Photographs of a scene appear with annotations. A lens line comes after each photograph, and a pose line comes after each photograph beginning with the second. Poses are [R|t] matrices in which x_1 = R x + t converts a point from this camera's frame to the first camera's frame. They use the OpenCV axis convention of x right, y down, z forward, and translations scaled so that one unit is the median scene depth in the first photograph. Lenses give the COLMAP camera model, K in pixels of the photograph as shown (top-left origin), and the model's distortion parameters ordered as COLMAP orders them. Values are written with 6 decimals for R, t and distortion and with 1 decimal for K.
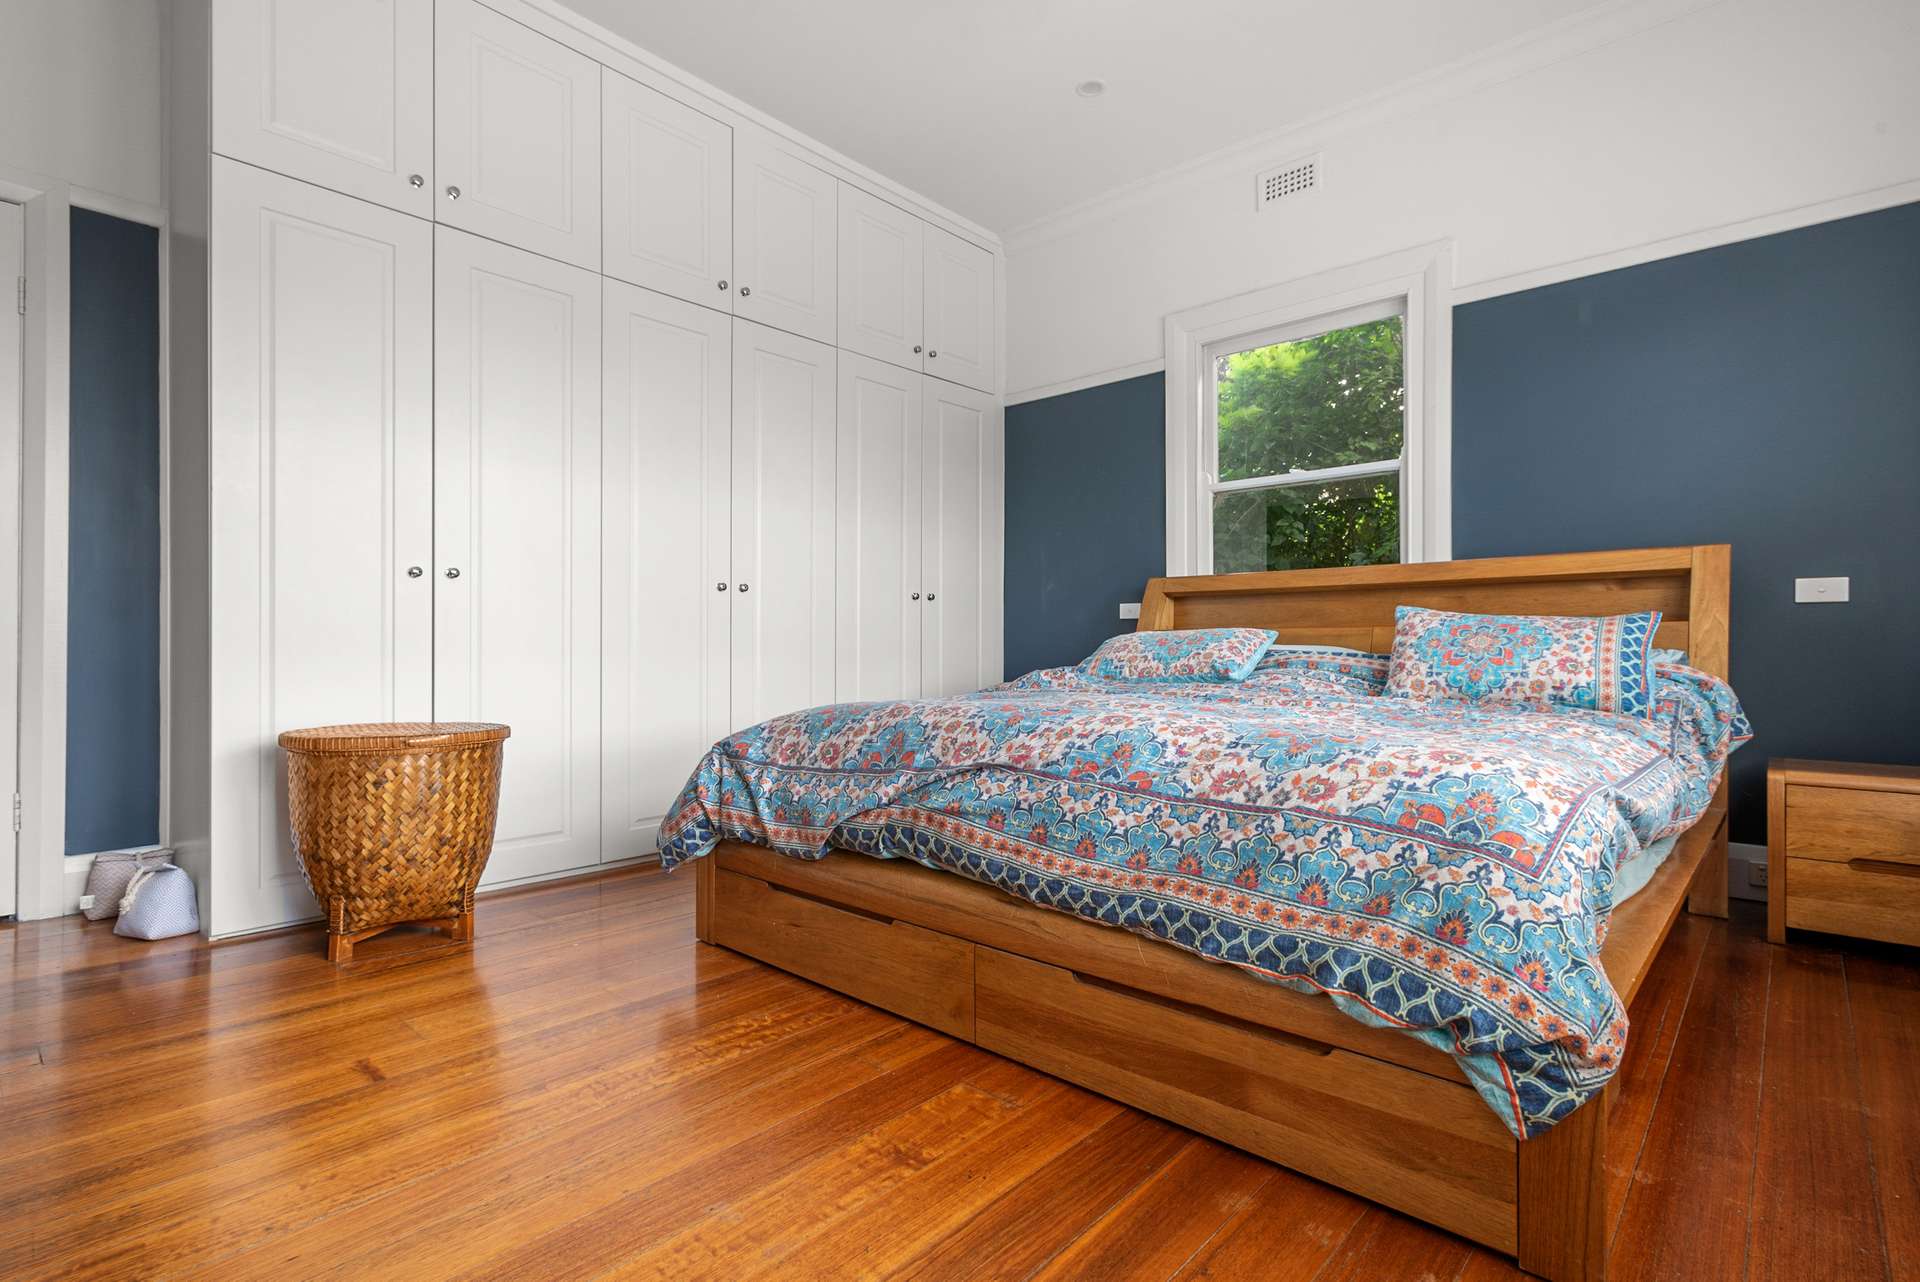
lens RADIAL K [[913.8, 0, 966.5], [0, 913.8, 629.6], [0, 0, 1]] dist [-0.004461, -0.000611]
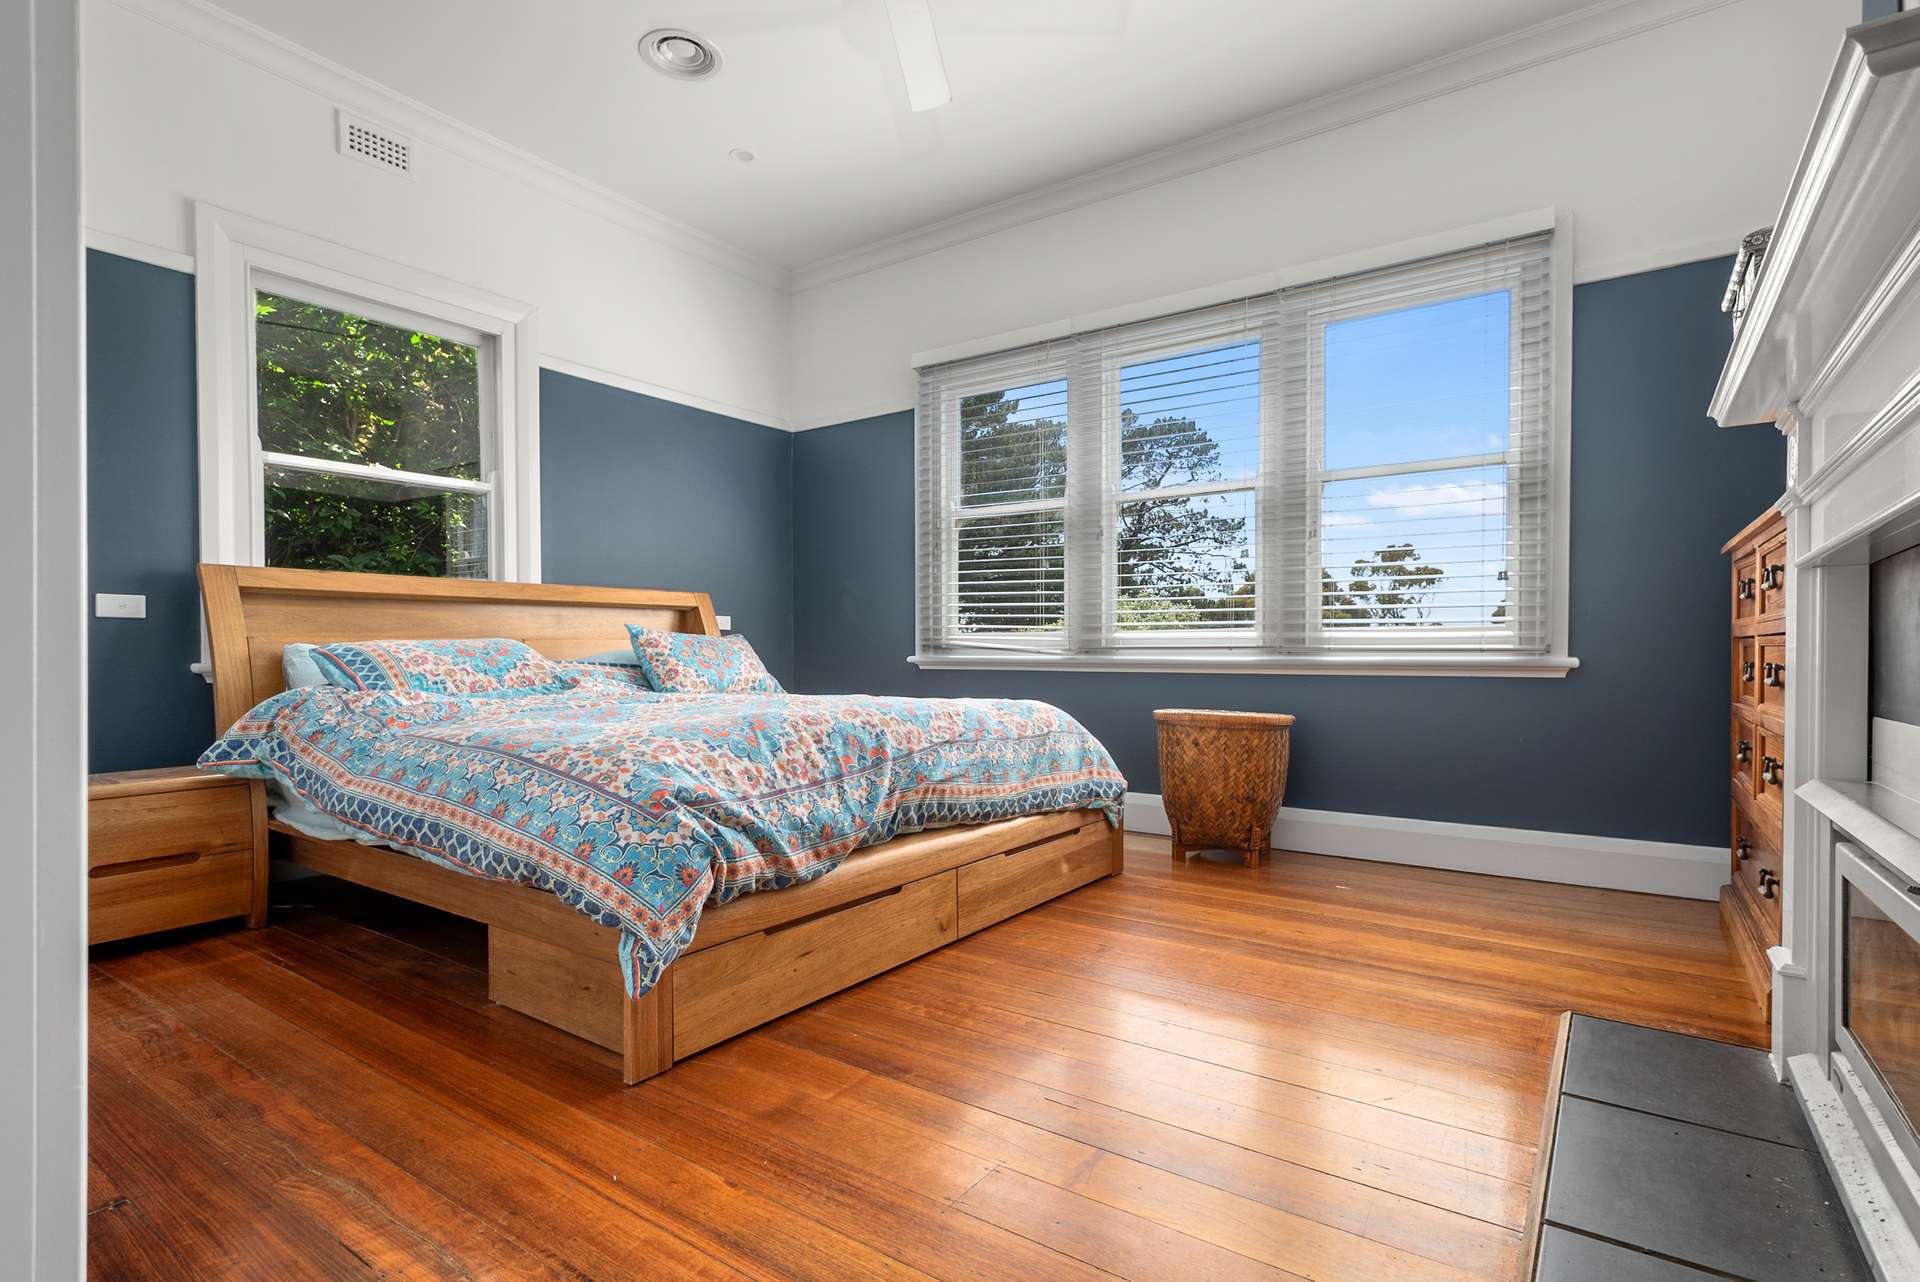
lens RADIAL K [[927.5, 0, 958.1], [0, 927.5, 676.3], [0, 0, 1]] dist [-0.001323, -0.000253]
pose [[-0.127558, -0.017757, 0.991672, -1.269825], [-0.015287, 0.999756, 0.015935, 0.024634], [-0.991713, -0.013127, -0.127798, 1.079917]]
